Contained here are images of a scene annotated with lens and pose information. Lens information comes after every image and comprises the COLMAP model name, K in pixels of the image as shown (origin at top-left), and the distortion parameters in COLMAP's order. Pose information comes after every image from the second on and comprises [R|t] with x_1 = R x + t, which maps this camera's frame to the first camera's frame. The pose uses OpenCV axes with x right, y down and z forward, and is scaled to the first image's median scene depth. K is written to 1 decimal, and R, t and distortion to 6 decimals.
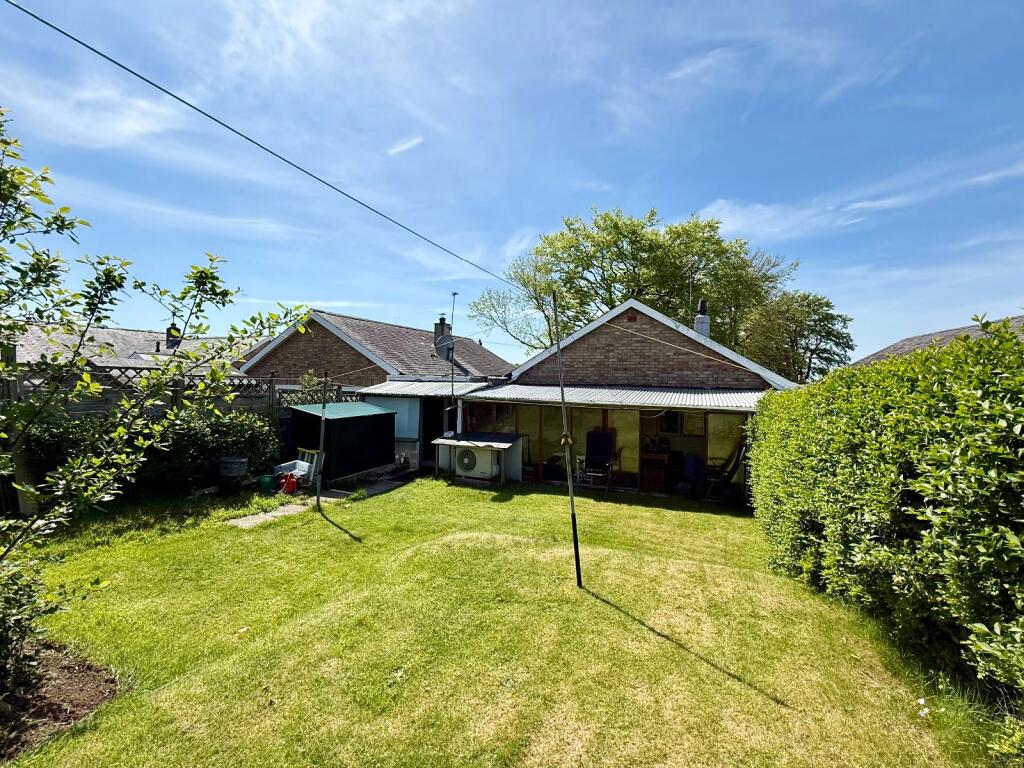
lens RADIAL K [[459.2, 0, 511.9], [0, 459.2, 380.1], [0, 0, 1]] dist [0.005035, -0.000275]
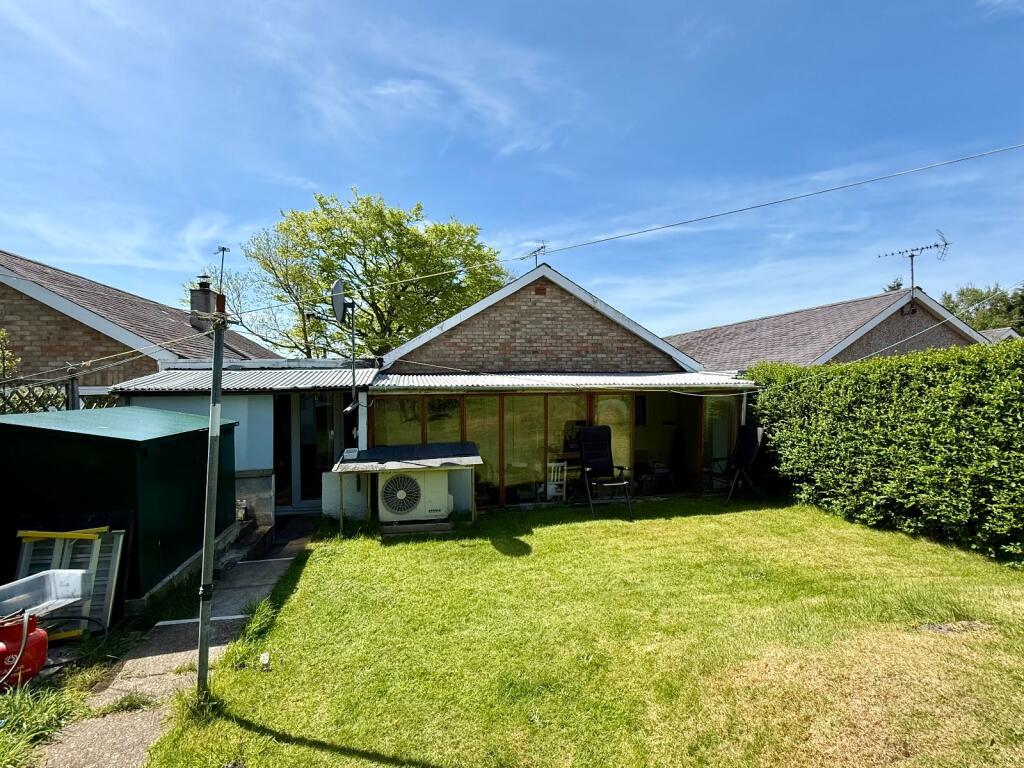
lens RADIAL K [[459.2, 0, 509.0], [0, 459.2, 387.2], [0, 0, 1]] dist [0.005035, -0.000275]
pose [[0.830508, -0.028963, 0.556254, -0.272141], [0.031244, 0.999497, 0.005393, 0.035792], [-0.556130, 0.012900, 0.830995, 0.389061]]
